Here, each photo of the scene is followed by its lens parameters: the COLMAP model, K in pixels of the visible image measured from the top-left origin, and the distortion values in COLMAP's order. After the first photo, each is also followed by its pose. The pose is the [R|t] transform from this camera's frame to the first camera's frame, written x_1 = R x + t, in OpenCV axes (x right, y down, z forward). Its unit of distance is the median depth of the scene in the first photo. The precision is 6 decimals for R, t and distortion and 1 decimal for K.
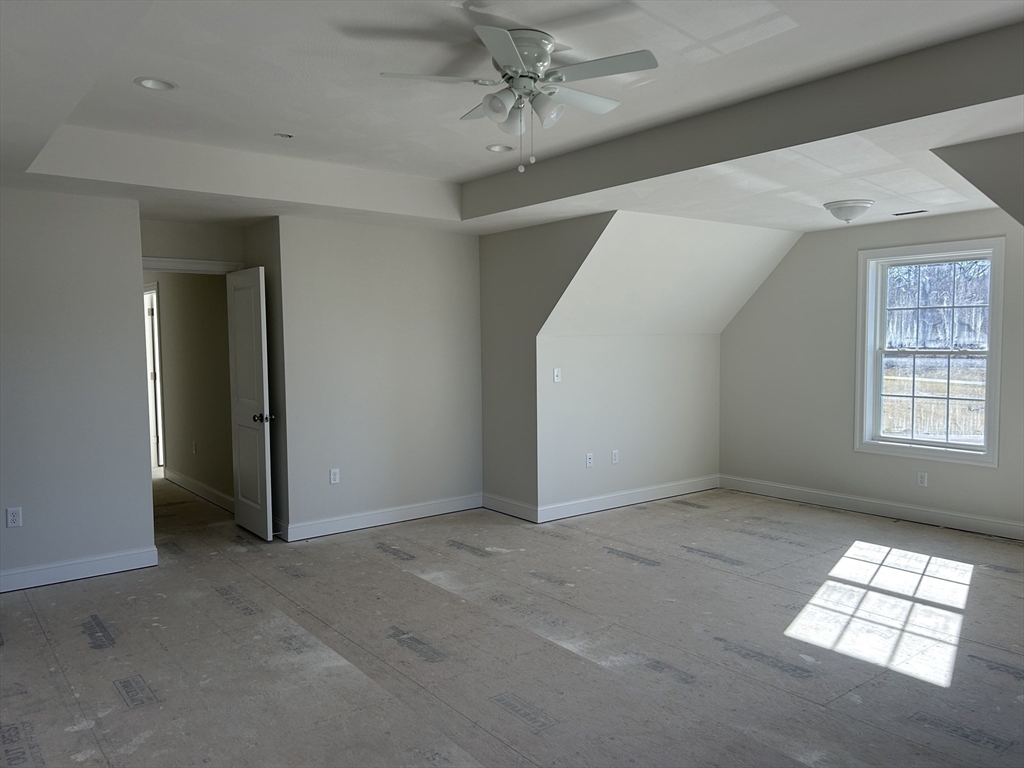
lens RADIAL K [[763.8, 0, 512.0], [0, 763.8, 384.0], [0, 0, 1]] dist [0.046304, -0.071613]
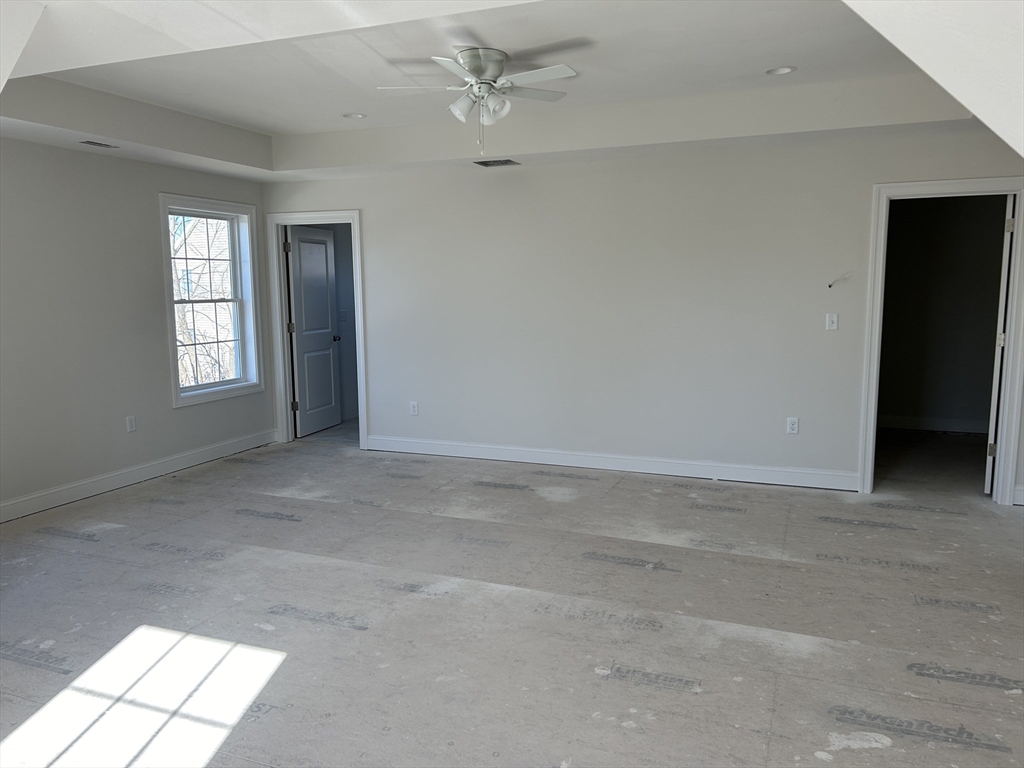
lens RADIAL K [[769.8, 0, 512.5], [0, 769.8, 388.2], [0, 0, 1]] dist [0.039485, -0.057991]
pose [[-0.863301, 0.084913, -0.497495, 0.515553], [-0.012996, 0.981677, 0.190107, -0.105999], [0.504522, 0.170585, -0.846379, 1.715614]]
